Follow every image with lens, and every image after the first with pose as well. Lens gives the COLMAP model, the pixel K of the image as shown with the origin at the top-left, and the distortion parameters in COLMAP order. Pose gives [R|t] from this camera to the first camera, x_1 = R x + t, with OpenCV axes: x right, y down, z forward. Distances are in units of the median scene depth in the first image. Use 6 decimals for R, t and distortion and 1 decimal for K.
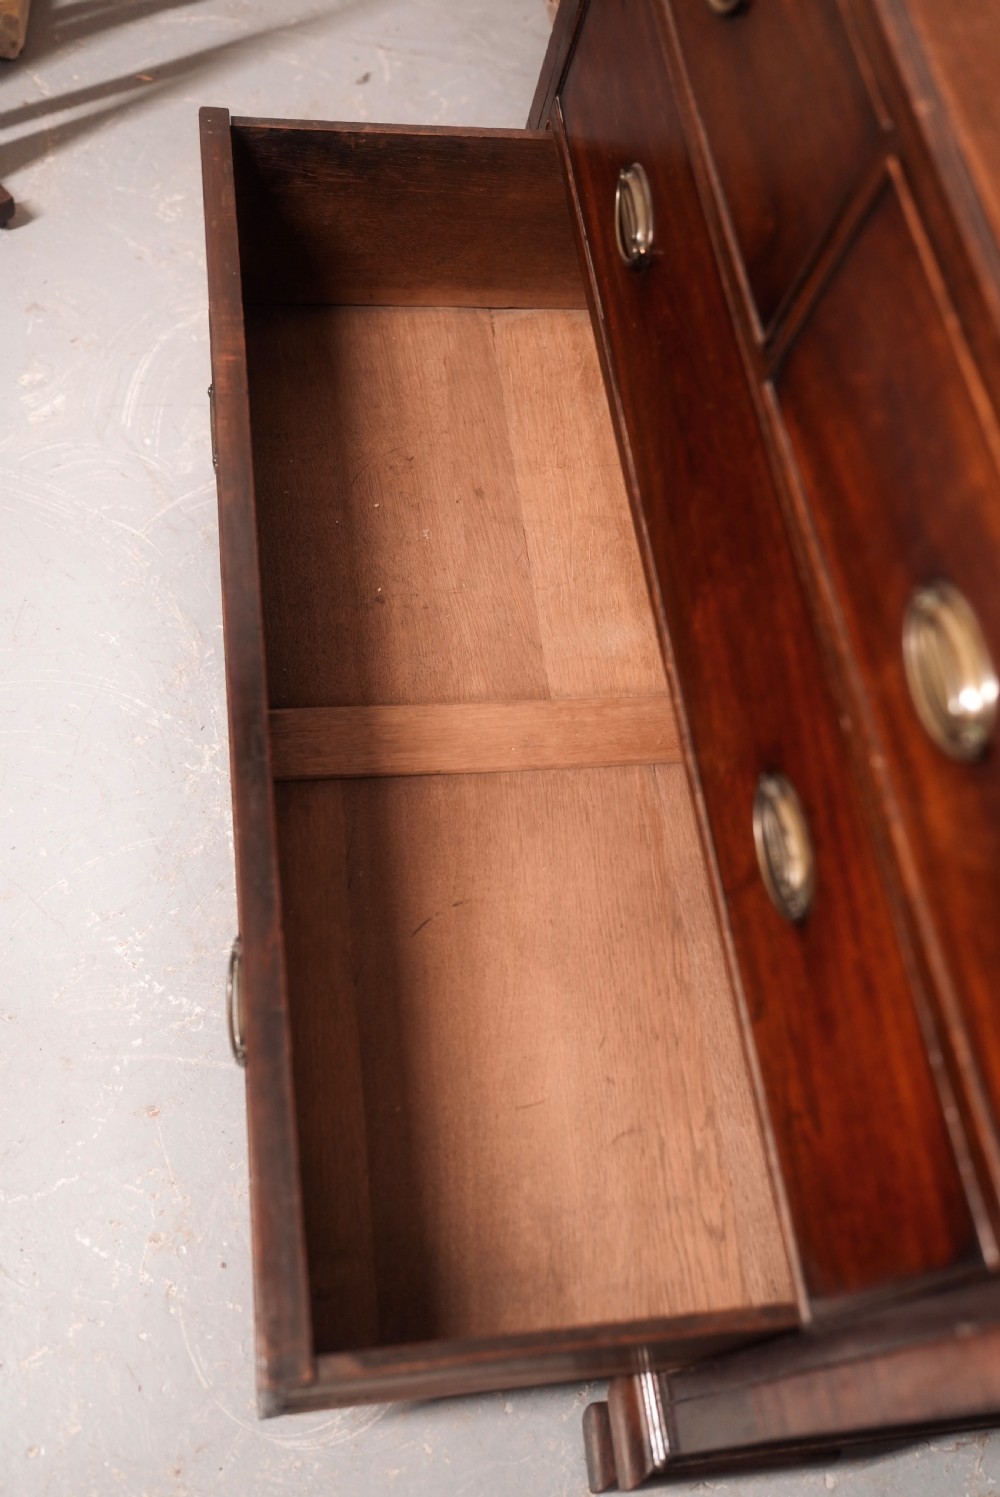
lens RADIAL K [[1429.4, 0, 507.6], [0, 1429.4, 743.1], [0, 0, 1]] dist [0.004364, 0.004937]
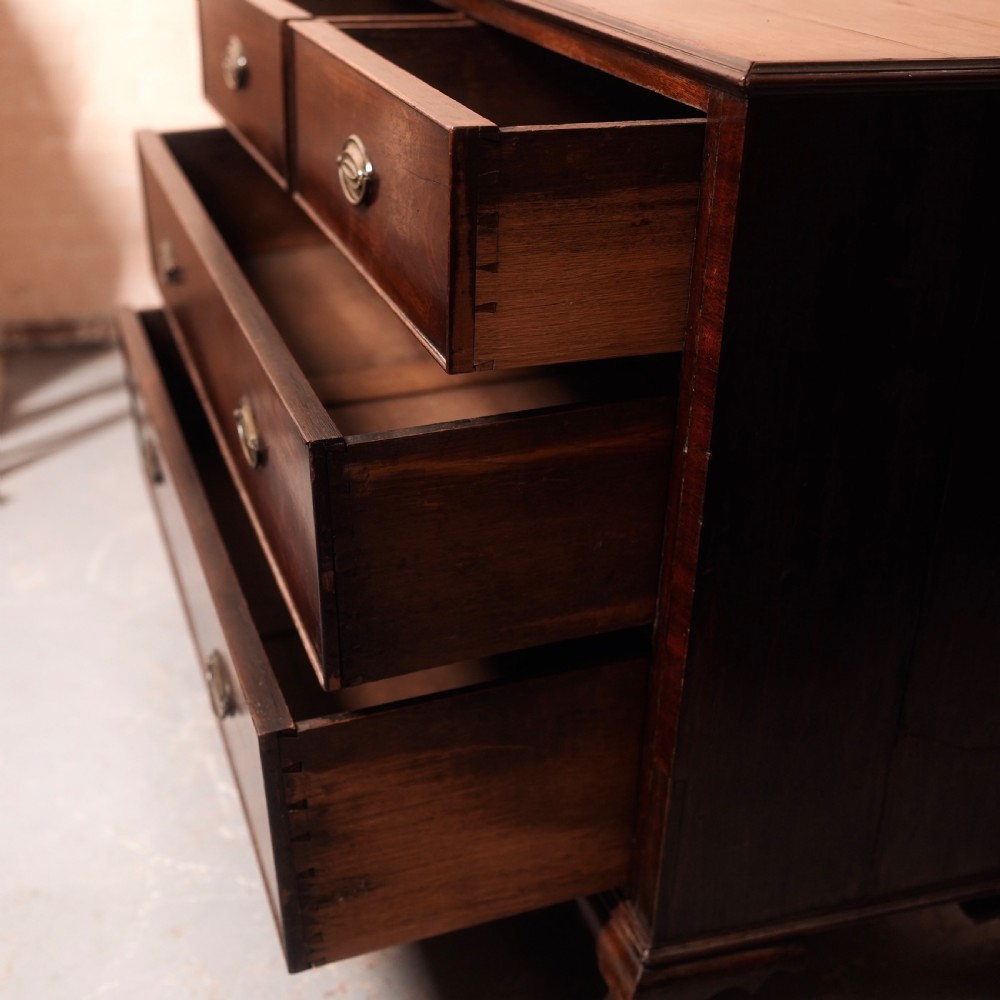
lens RADIAL K [[1440.5, 0, 500.0], [0, 1440.5, 500.0], [0, 0, 1]] dist [-0.041350, 0.119384]
pose [[0.961823, -0.256537, 0.095312, -0.018982], [0.266006, 0.794509, -0.545891, 0.737289], [0.064315, 0.550404, 0.832418, -0.150721]]
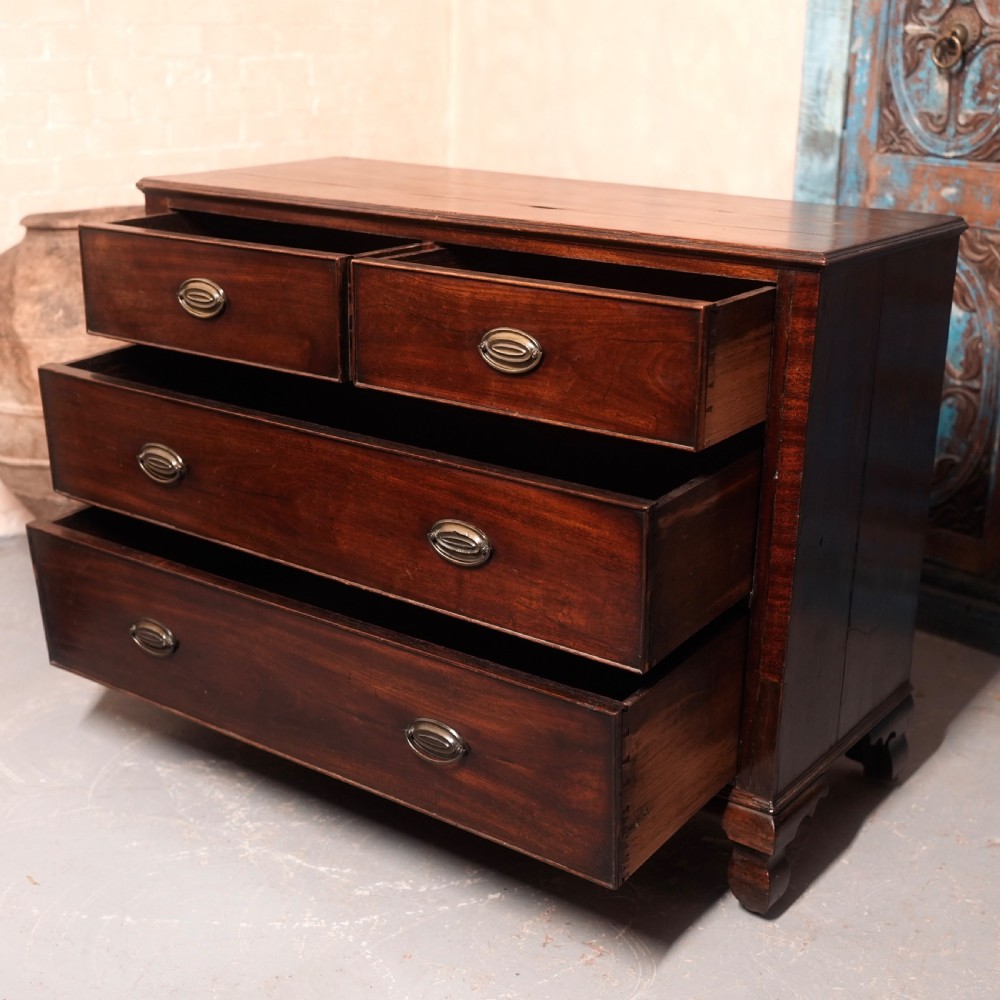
lens RADIAL K [[1476.1, 0, 500.0], [0, 1476.1, 500.0], [0, 0, 1]] dist [-0.049211, 0.142918]
pose [[0.672693, -0.419204, 0.609715, -0.981814], [0.701729, 0.622765, -0.346034, 0.600081], [-0.234651, 0.660629, 0.713097, -0.442262]]
